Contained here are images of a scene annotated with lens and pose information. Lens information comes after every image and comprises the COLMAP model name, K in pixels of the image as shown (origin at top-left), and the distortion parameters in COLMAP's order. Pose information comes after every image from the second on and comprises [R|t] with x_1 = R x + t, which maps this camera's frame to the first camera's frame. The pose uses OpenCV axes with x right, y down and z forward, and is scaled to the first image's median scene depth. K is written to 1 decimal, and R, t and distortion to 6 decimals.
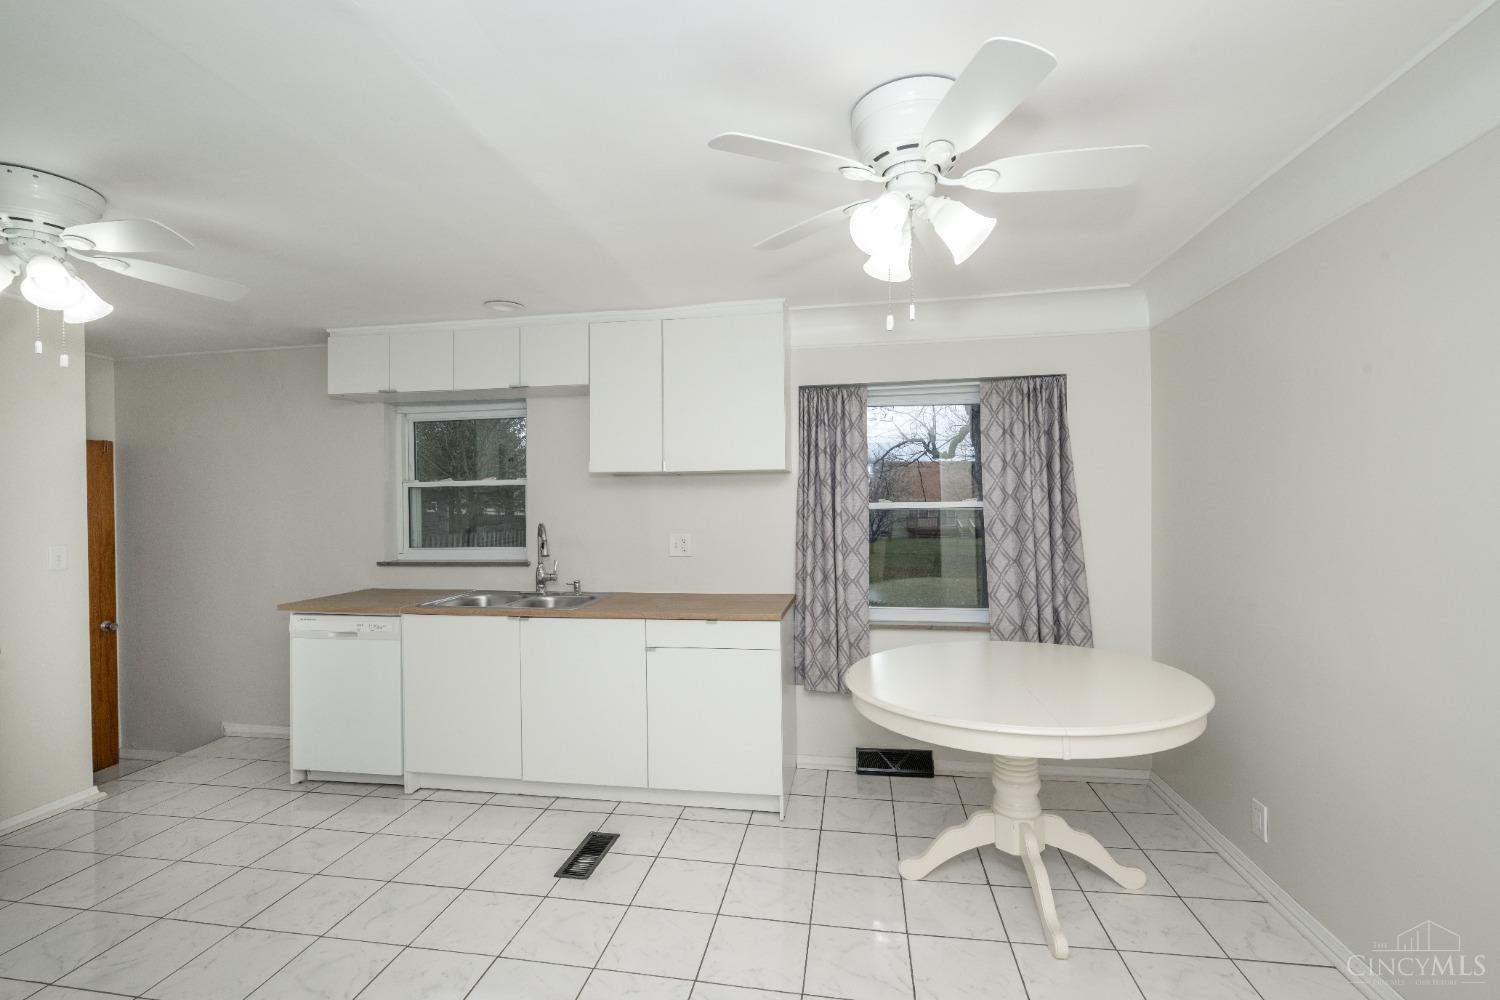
lens RADIAL K [[660.9, 0, 750.0], [0, 660.9, 500.0], [0, 0, 1]] dist [-0.001490, -0.000259]
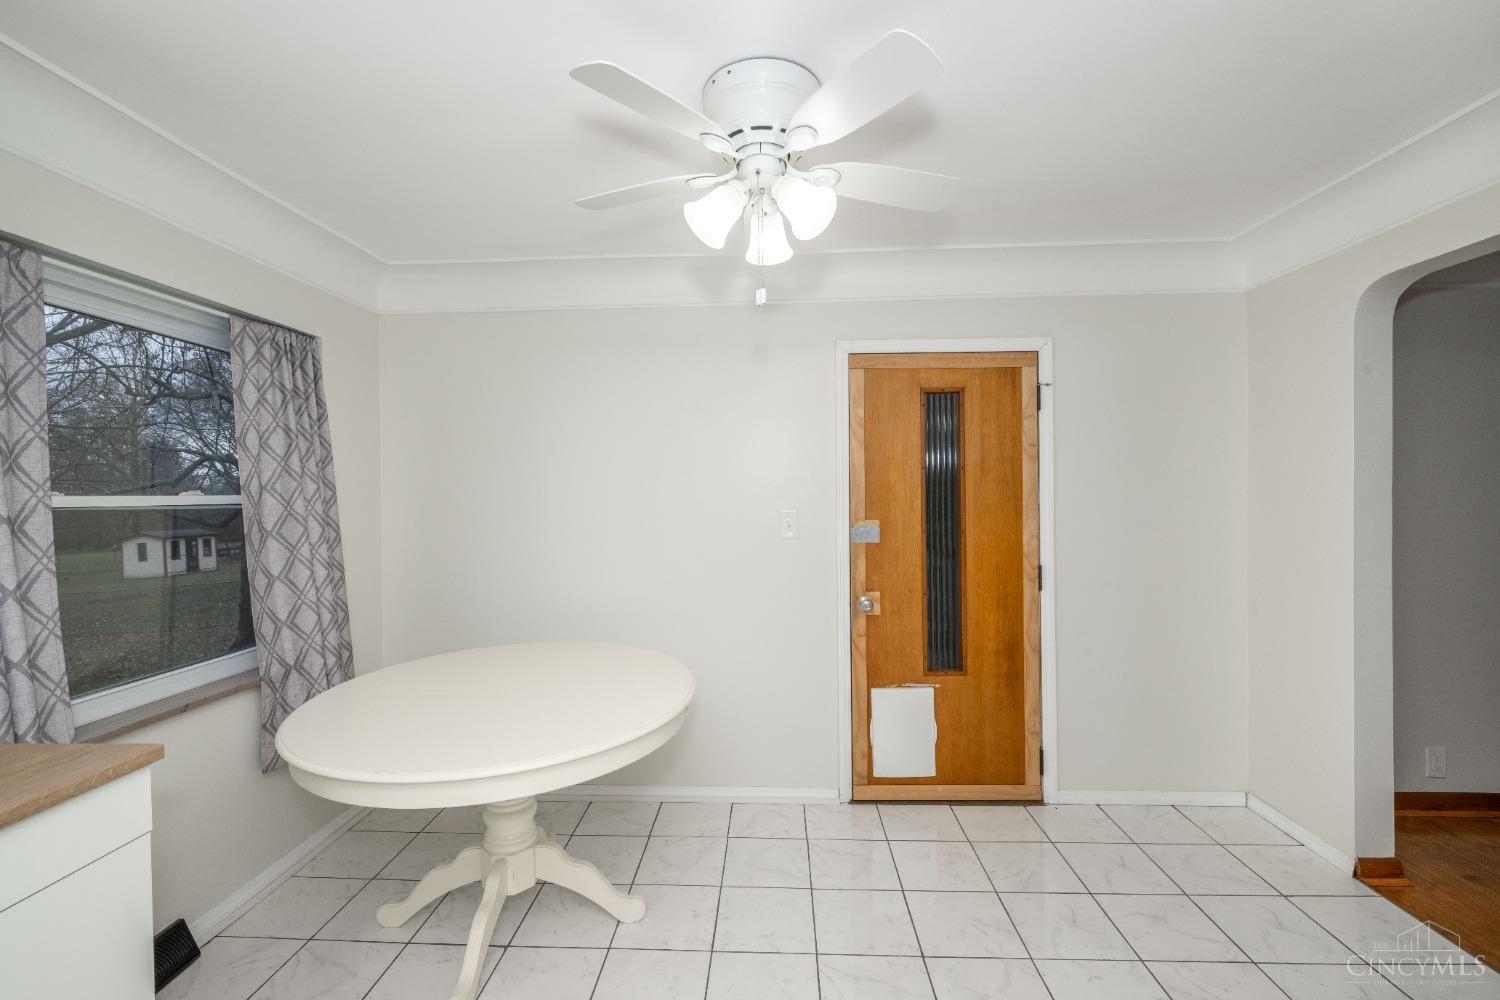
lens RADIAL K [[660.9, 0, 750.0], [0, 660.9, 500.0], [0, 0, 1]] dist [-0.001490, -0.000259]
pose [[-0.122881, 0.006430, 0.992401, -0.374577], [0.010523, 0.999931, -0.005176, 0.016303], [-0.992366, 0.009807, -0.122940, 0.576839]]
